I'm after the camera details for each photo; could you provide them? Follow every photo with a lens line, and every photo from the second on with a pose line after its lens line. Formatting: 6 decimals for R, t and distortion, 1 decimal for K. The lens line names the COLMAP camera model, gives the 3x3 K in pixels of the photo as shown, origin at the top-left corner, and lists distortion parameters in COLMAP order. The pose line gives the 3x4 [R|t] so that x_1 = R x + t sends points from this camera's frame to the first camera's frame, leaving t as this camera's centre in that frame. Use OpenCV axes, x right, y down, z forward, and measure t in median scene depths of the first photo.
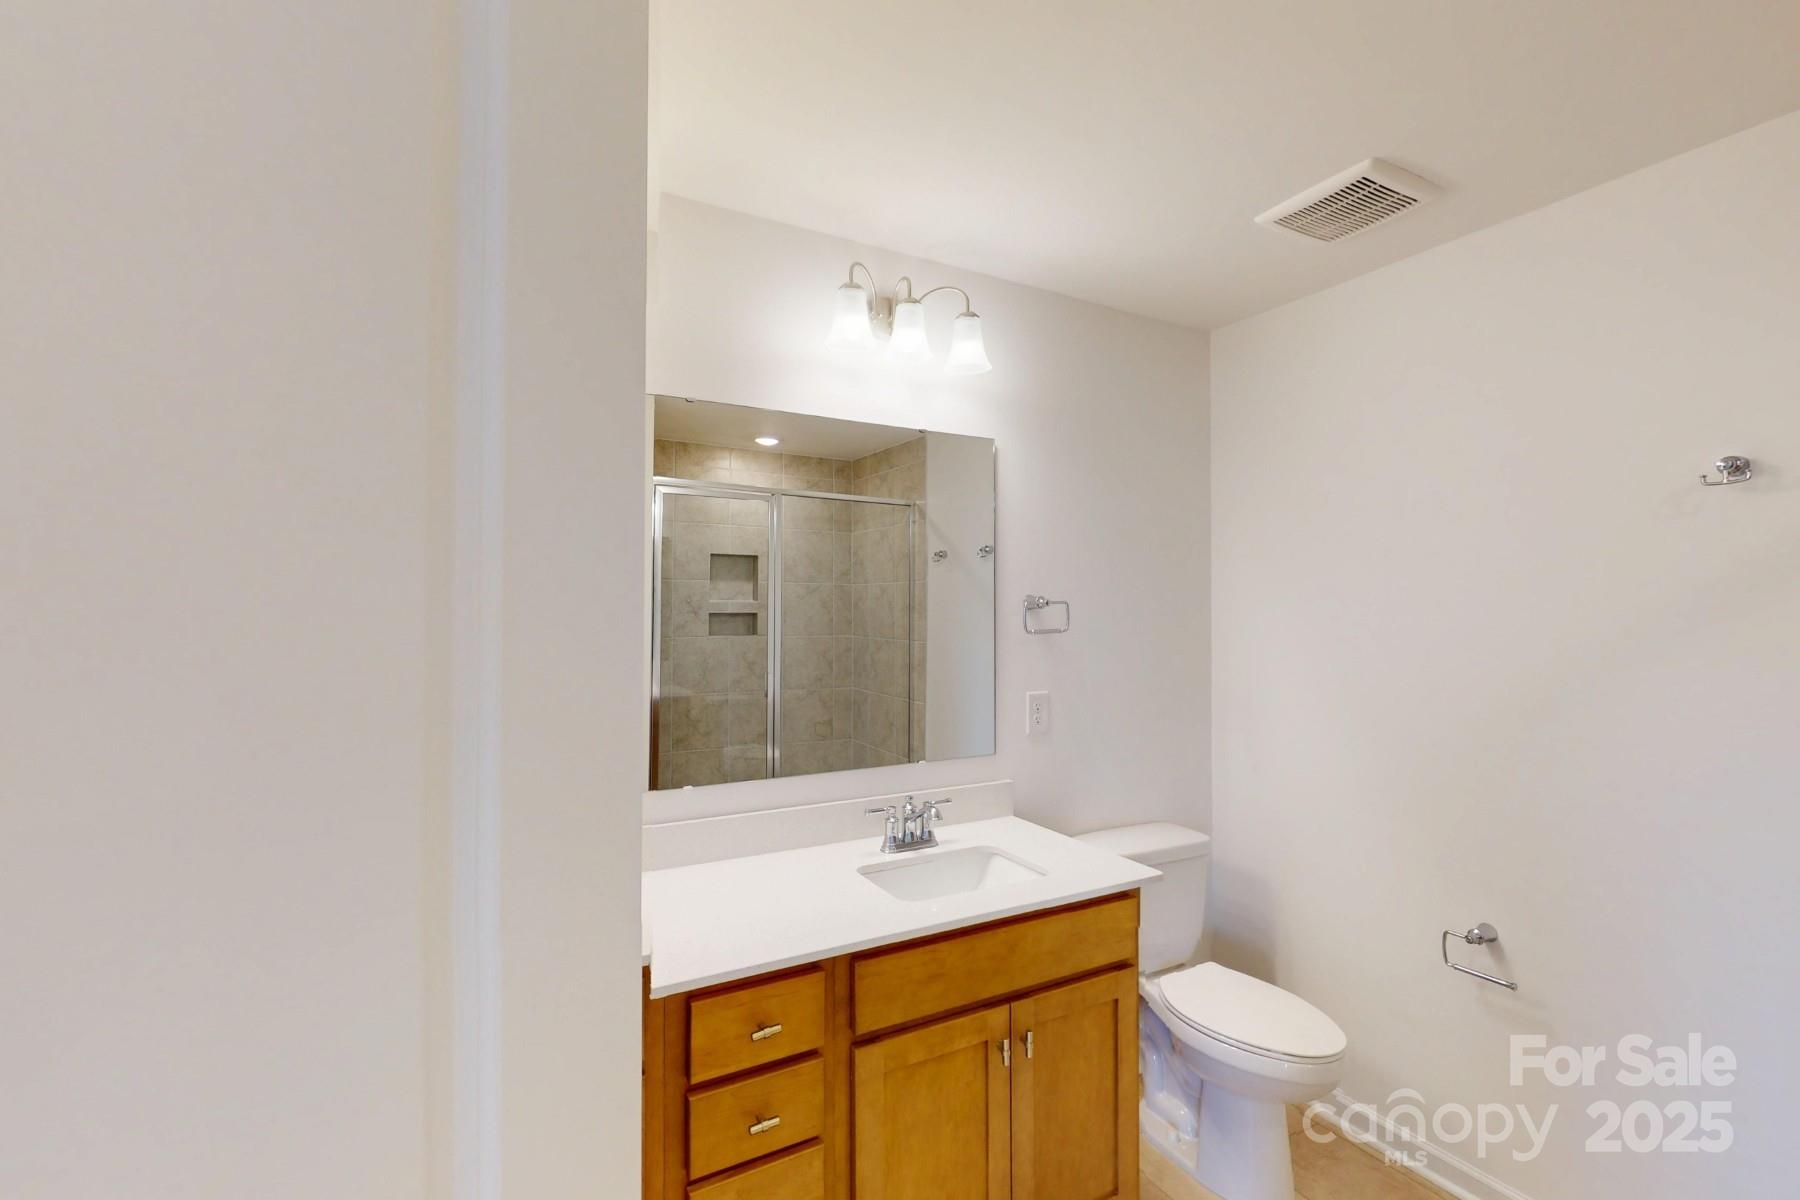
lens RADIAL K [[789.4, 0, 901.6], [0, 789.4, 604.6], [0, 0, 1]] dist [-0.002630, 0.000694]
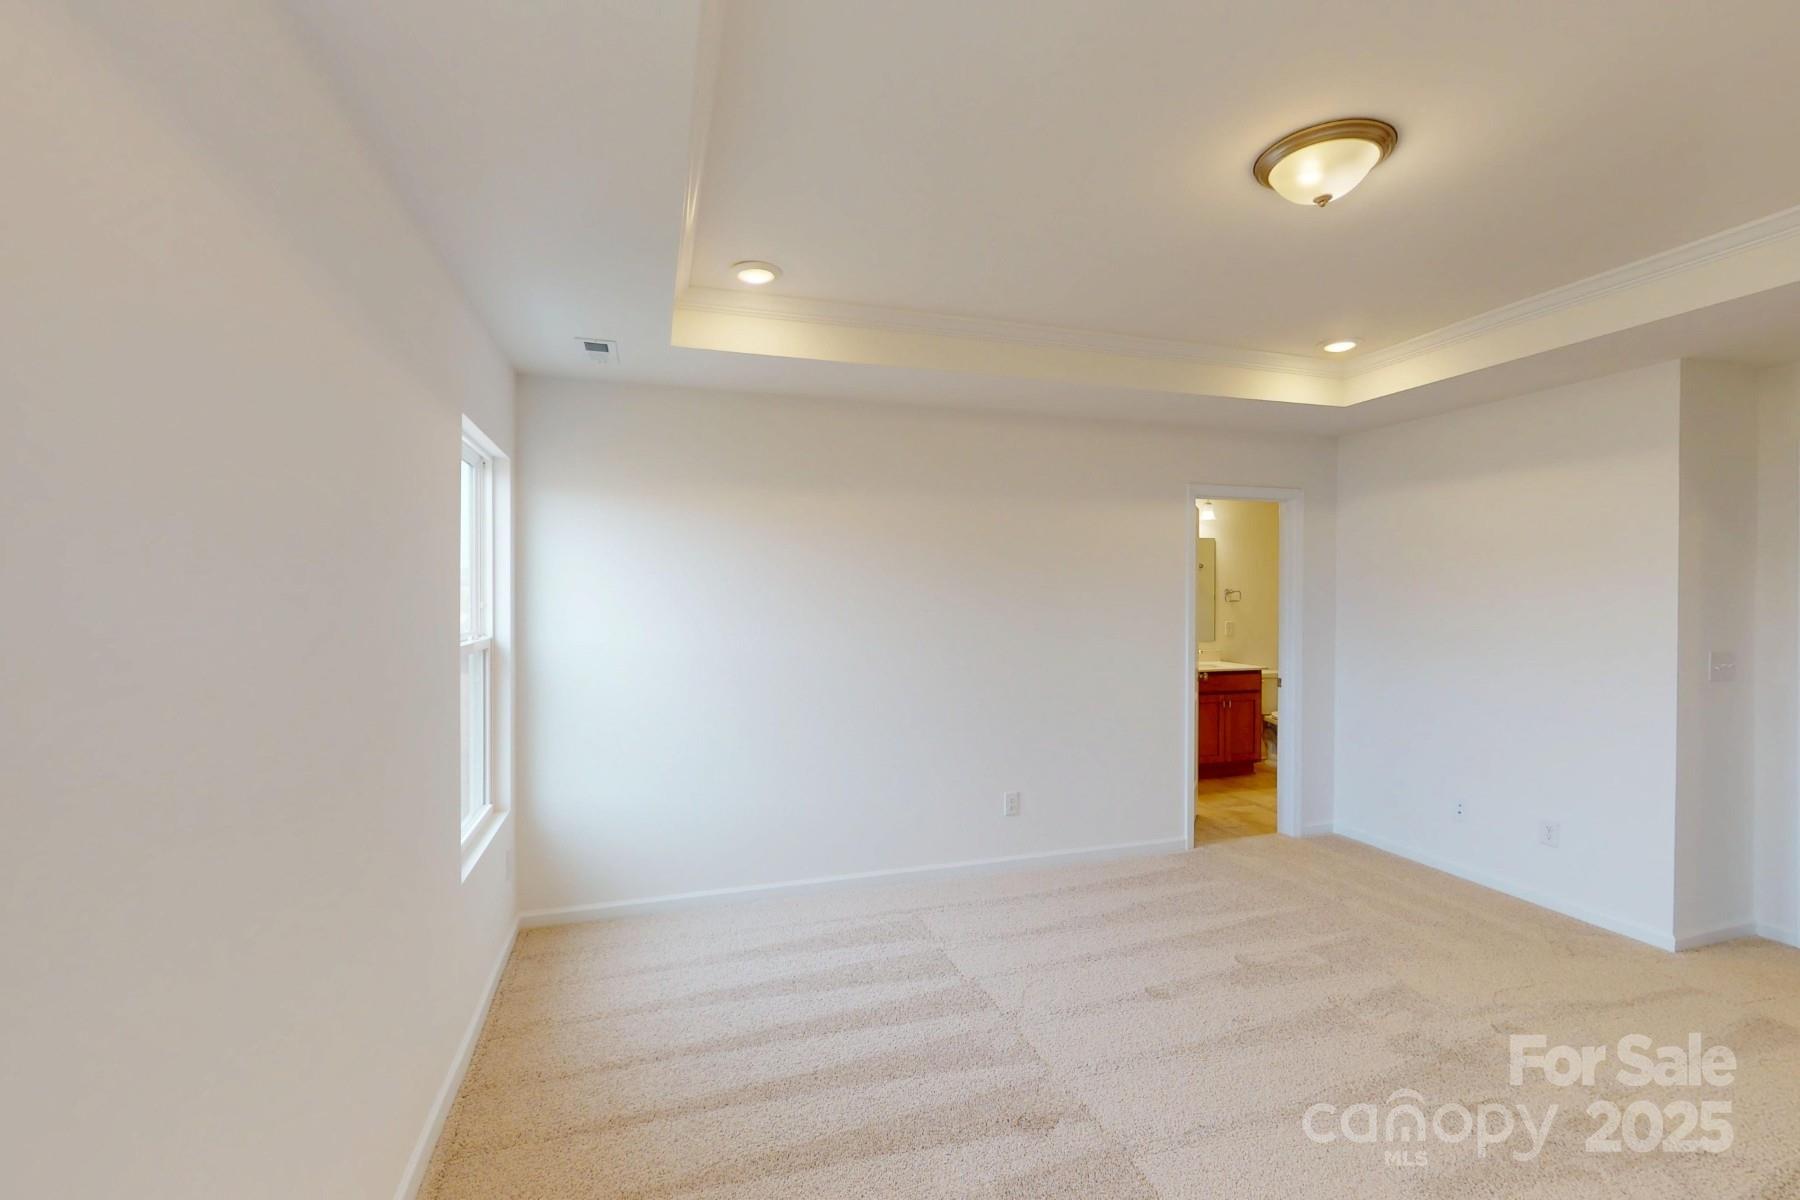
lens RADIAL K [[789.4, 0, 900.1], [0, 789.4, 597.9], [0, 0, 1]] dist [-0.002630, 0.000694]
pose [[0.980929, 0.001297, -0.194363, -0.476131], [0.002454, 0.999815, 0.019058, -0.039151], [0.194352, -0.019172, 0.980745, -2.193215]]
